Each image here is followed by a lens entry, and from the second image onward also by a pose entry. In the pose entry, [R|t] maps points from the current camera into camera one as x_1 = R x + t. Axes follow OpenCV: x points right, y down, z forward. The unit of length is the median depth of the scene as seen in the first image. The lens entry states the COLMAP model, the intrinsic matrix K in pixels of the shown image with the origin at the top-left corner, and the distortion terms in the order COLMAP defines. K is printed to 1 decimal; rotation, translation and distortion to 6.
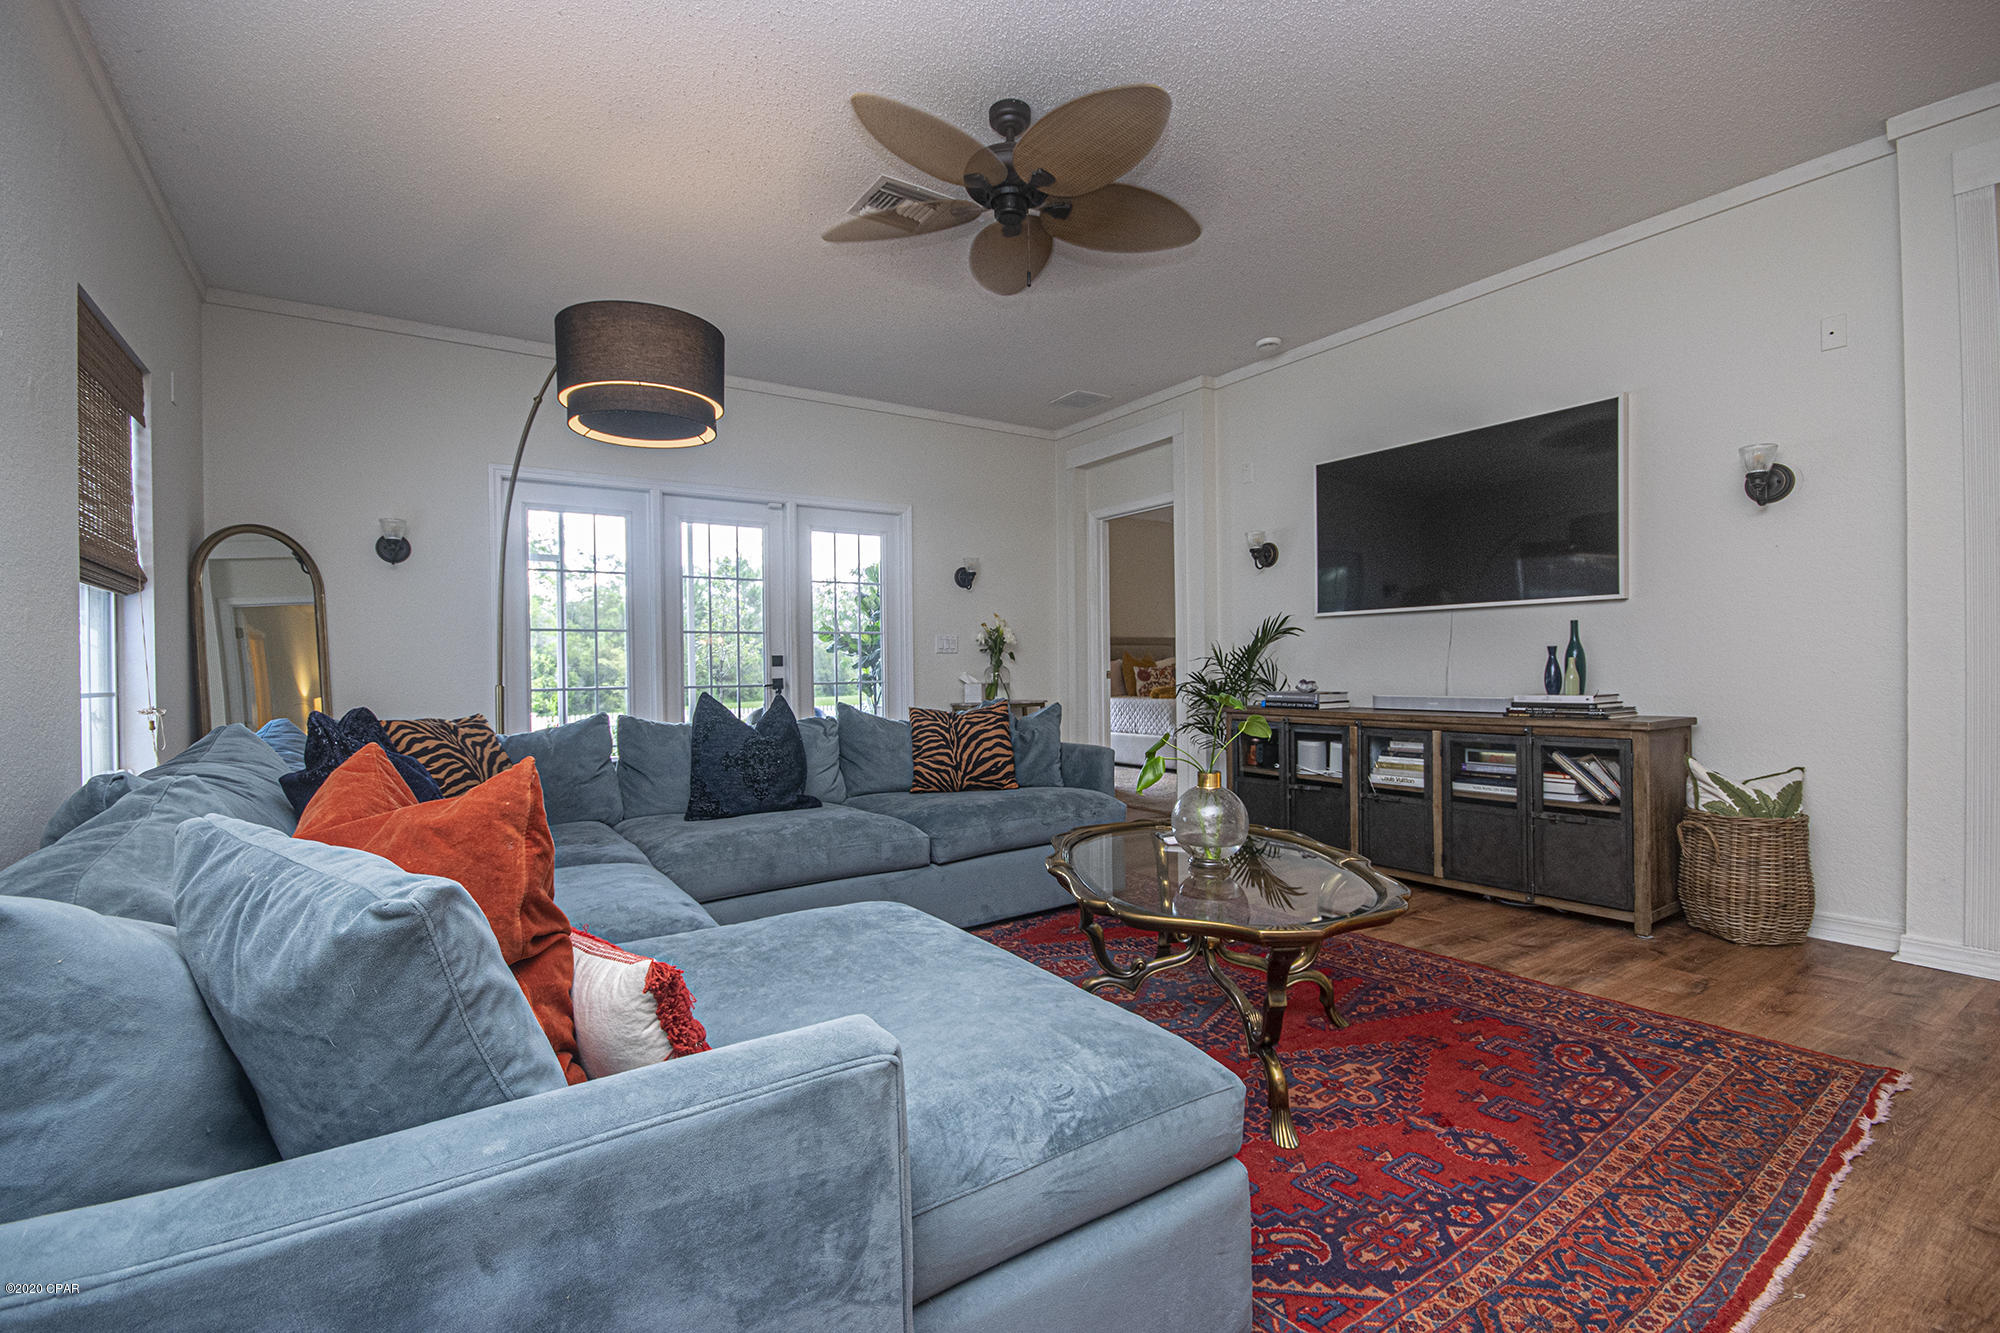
lens RADIAL K [[882.9, 0, 997.6], [0, 882.9, 671.4], [0, 0, 1]] dist [0.001674, -0.002507]
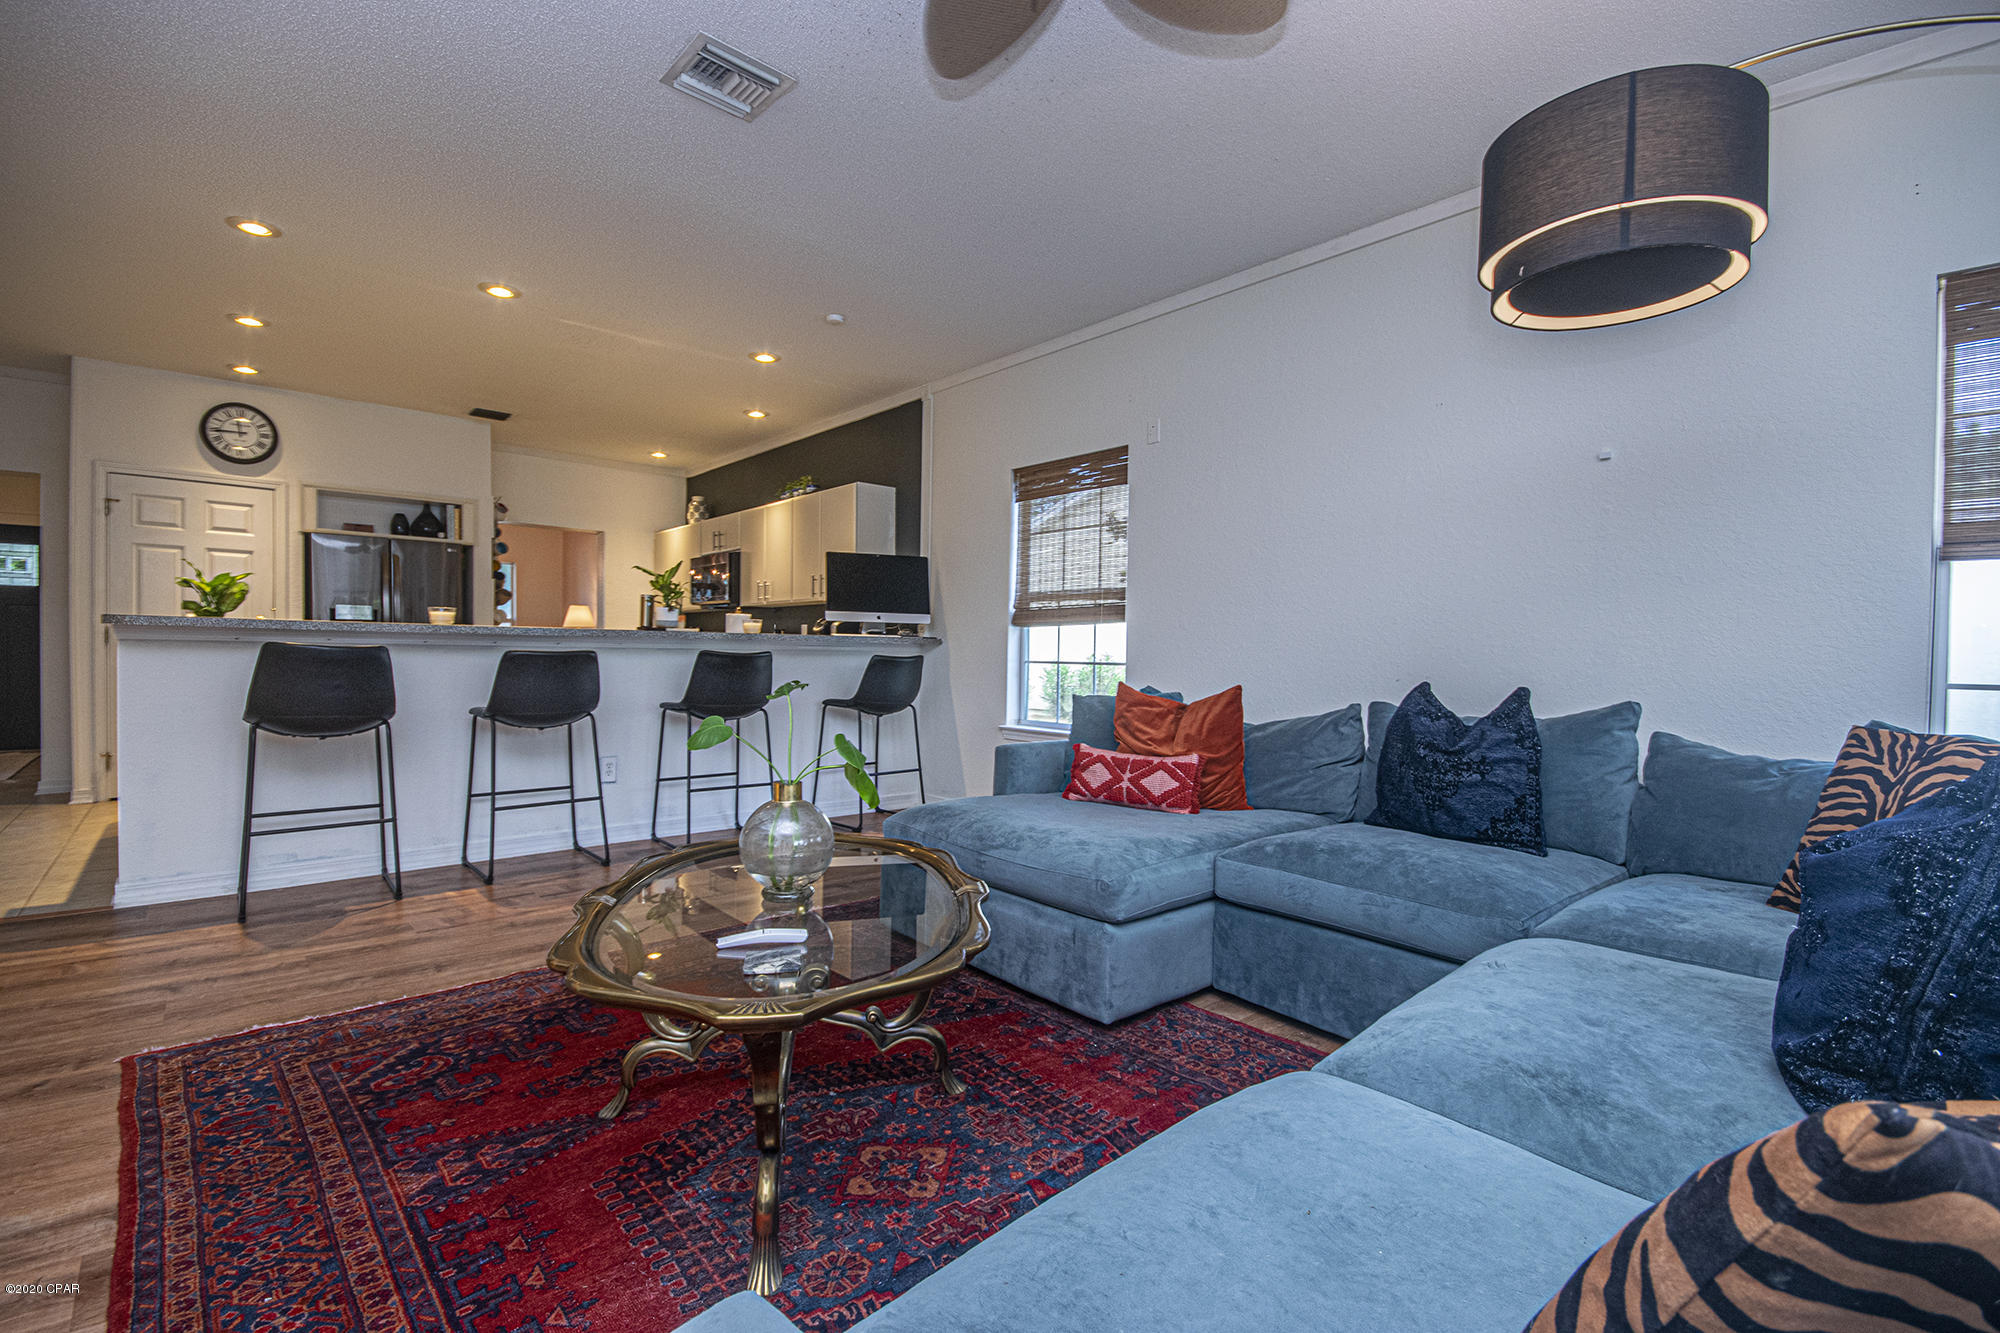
lens RADIAL K [[882.9, 0, 987.2], [0, 882.9, 650.4], [0, 0, 1]] dist [0.001674, -0.002507]
pose [[-0.991675, -0.004609, -0.128680, 0.152535], [-0.005049, 0.999982, 0.003091, -0.018467], [0.128664, 0.003715, -0.991681, 1.803009]]
